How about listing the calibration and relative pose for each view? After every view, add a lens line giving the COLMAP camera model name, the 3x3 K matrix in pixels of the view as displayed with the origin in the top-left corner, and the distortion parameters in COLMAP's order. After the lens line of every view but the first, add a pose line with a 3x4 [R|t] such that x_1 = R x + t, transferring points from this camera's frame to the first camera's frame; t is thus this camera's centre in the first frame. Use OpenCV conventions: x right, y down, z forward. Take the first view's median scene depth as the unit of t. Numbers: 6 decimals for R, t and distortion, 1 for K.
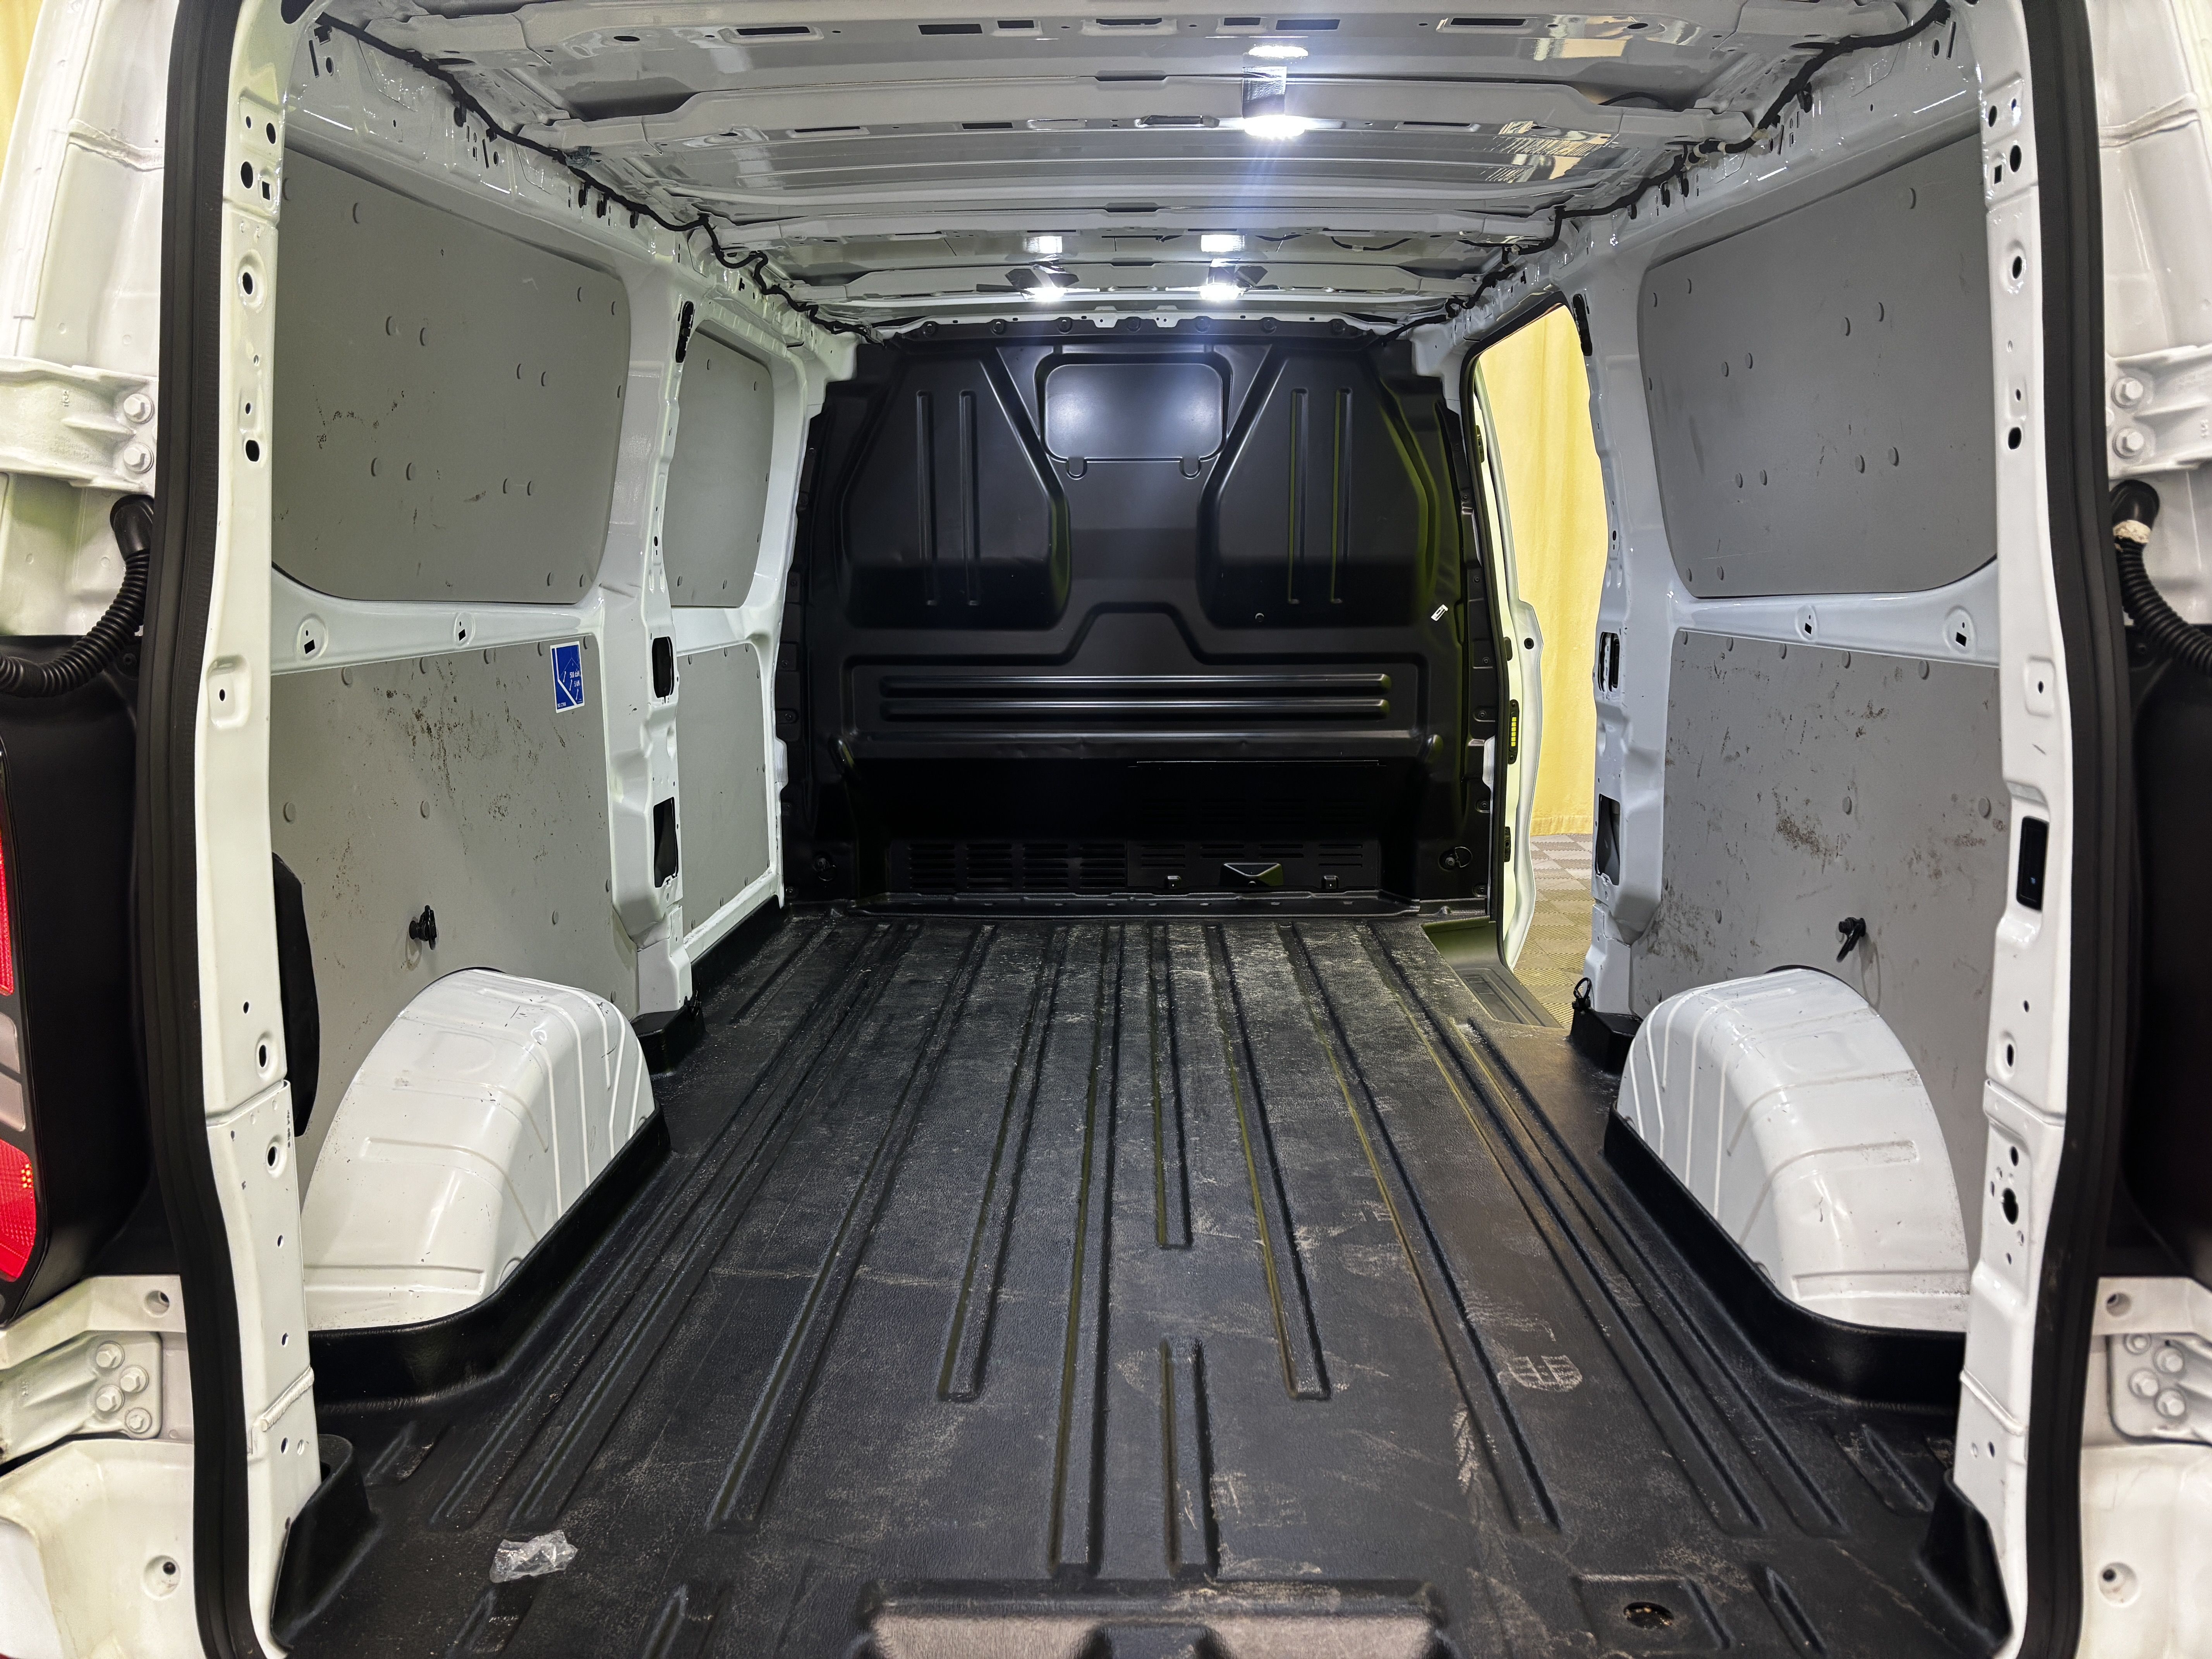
lens RADIAL K [[1664.4, 0, 1127.7], [0, 1664.4, 843.4], [0, 0, 1]] dist [0.053586, -0.034296]
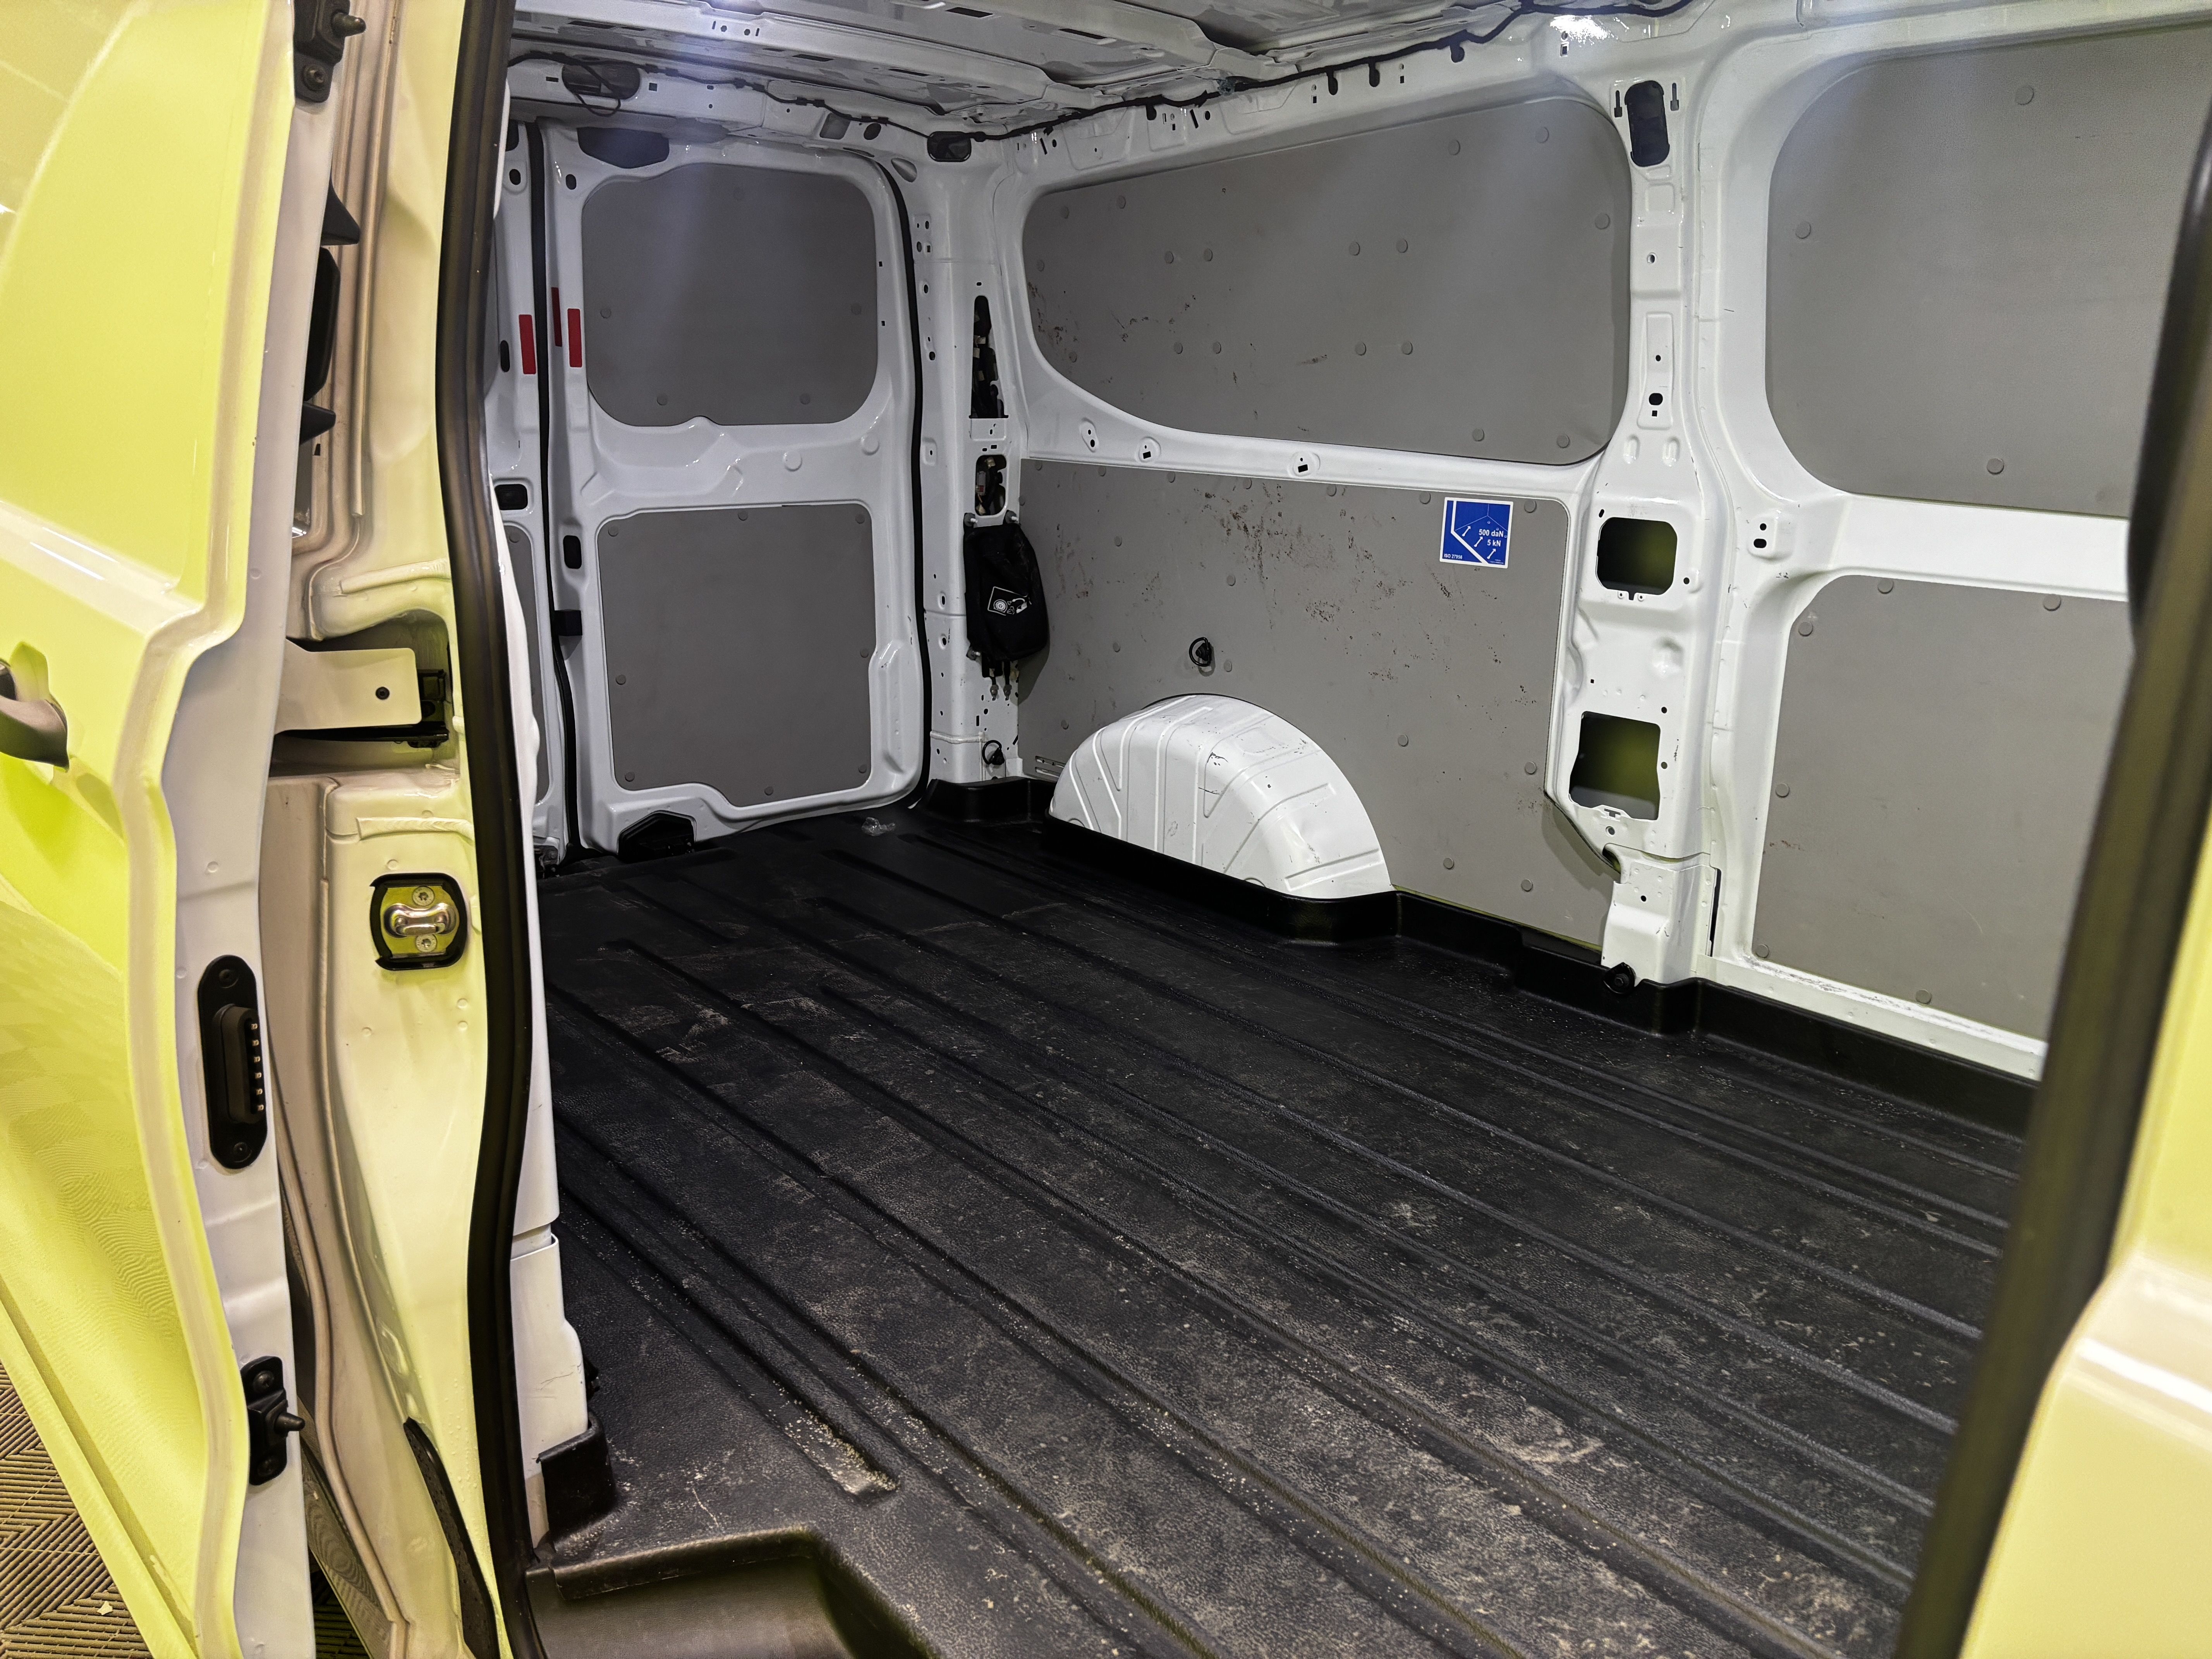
lens RADIAL K [[1664.4, 0, 1109.7], [0, 1664.4, 824.0], [0, 0, 1]] dist [0.053586, -0.034296]
pose [[-0.761648, 0.155073, -0.629161, 0.345293], [-0.124452, 0.917860, 0.376888, -0.199389], [0.635927, 0.365357, -0.679788, 1.098865]]
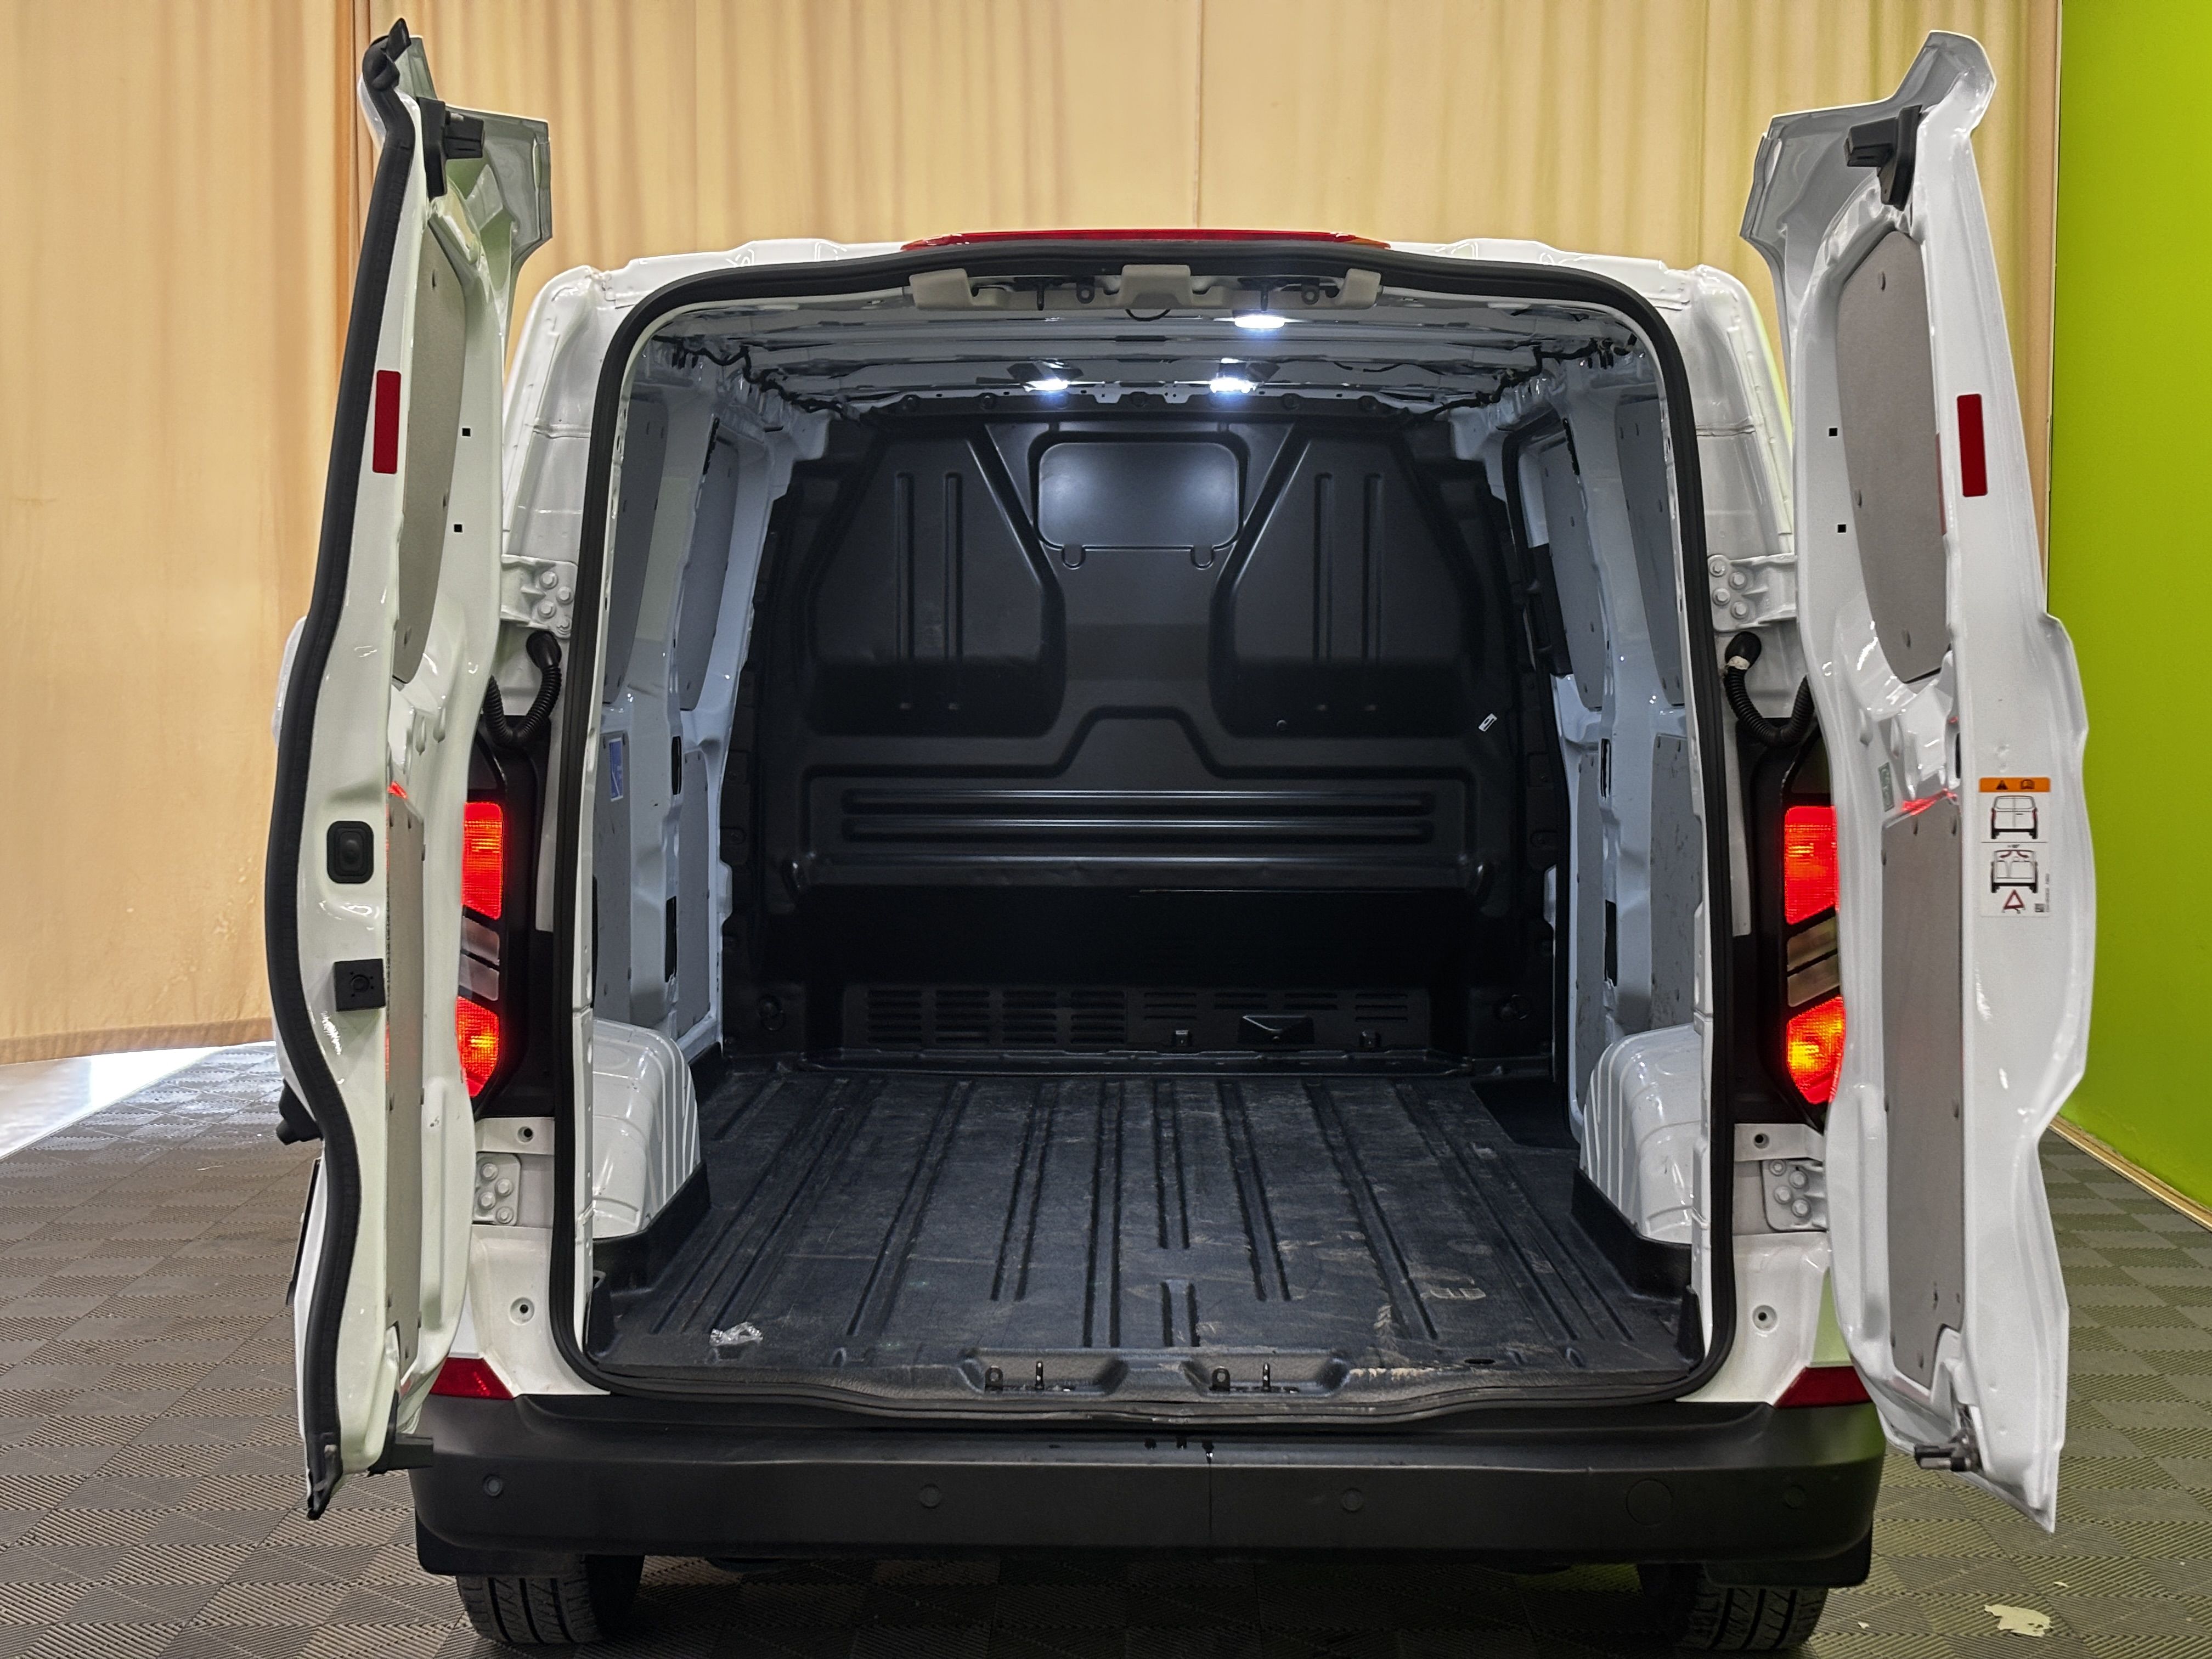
lens RADIAL K [[3384.8, 0, 1103.8], [0, 3384.8, 828.9], [0, 0, 1]] dist [-0.022672, 0.000000]
pose [[0.999970, 0.007591, -0.001588, -0.011220], [-0.007721, 0.993658, -0.112177, 0.122639], [0.000727, 0.112186, 0.993687, -0.786671]]
